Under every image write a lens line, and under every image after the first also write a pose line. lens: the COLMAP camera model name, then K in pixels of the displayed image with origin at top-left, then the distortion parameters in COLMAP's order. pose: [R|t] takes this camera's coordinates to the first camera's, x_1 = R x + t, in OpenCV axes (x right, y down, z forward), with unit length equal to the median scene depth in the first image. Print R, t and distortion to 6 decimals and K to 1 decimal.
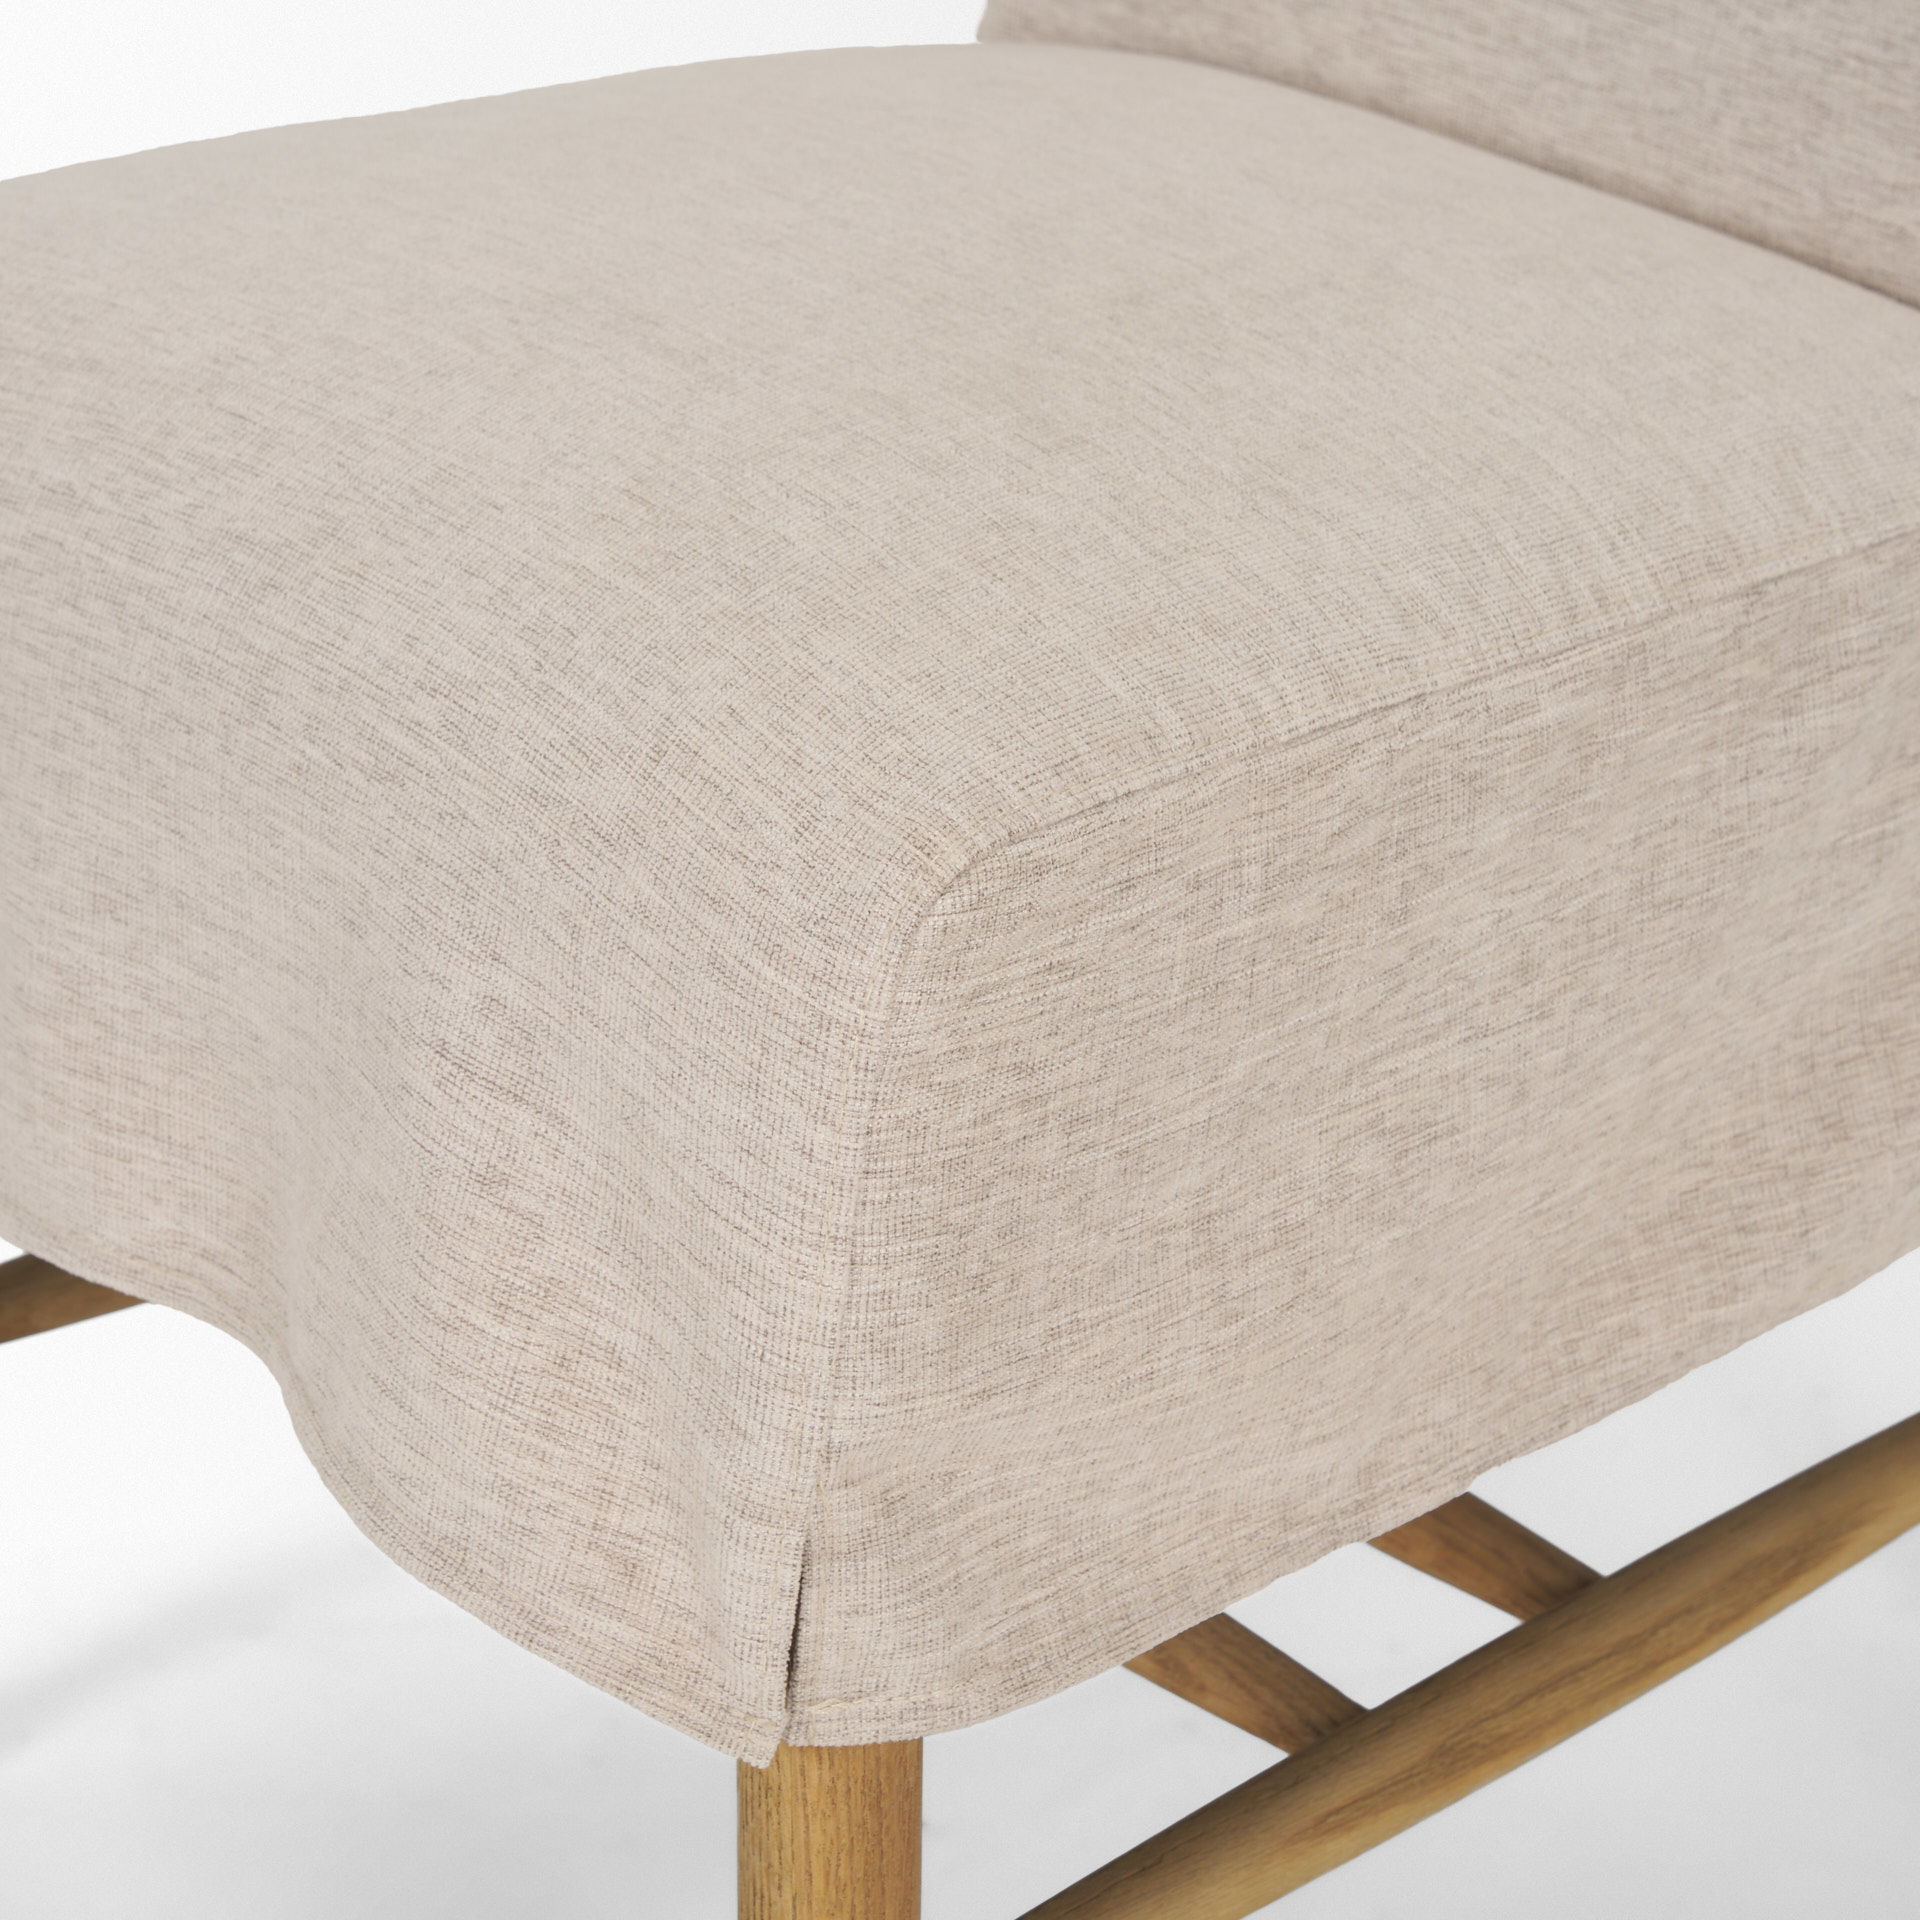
lens RADIAL K [[5465.0, 0, 856.4], [0, 5465.0, 964.7], [0, 0, 1]] dist [0.023194, 0.385045]
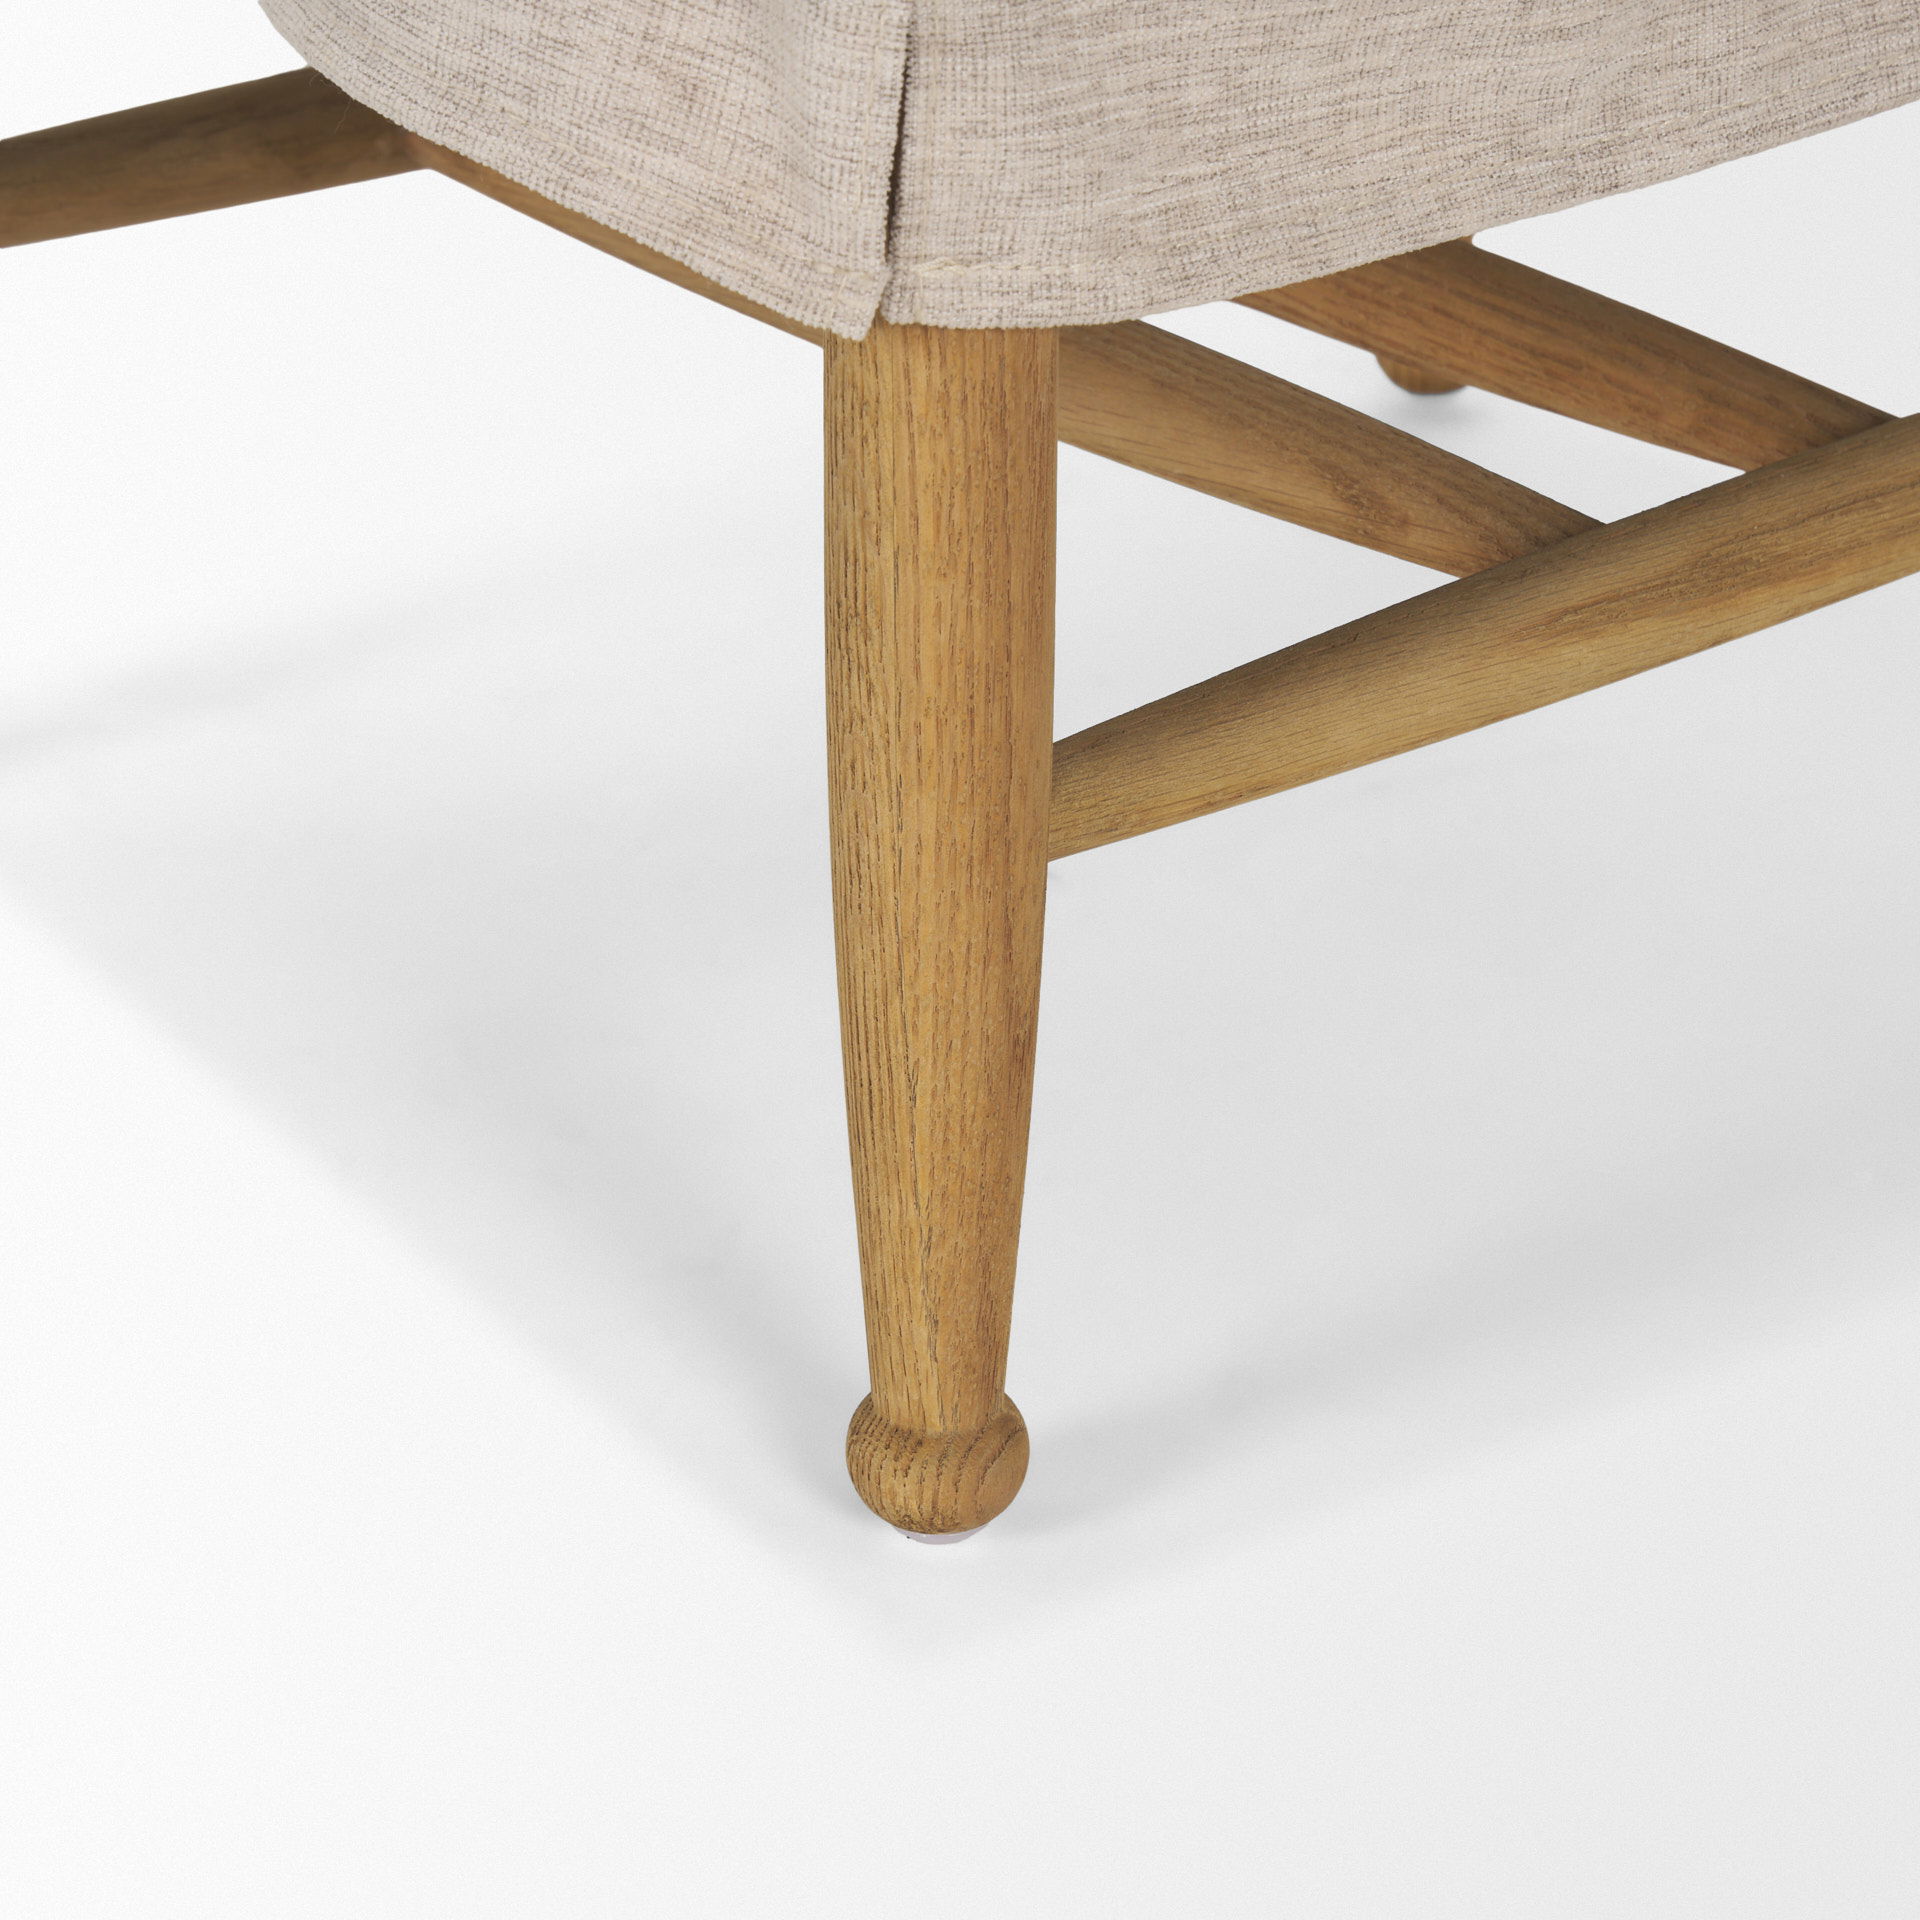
lens RADIAL K [[6537.8, 0, 853.1], [0, 6537.8, 961.0], [0, 0, 1]] dist [0.087673, -1.101028]
pose [[0.999886, -0.001530, -0.015039, -0.003456], [0.001152, 0.999684, -0.025110, 0.256453], [0.015072, 0.025090, 0.999572, 0.051651]]
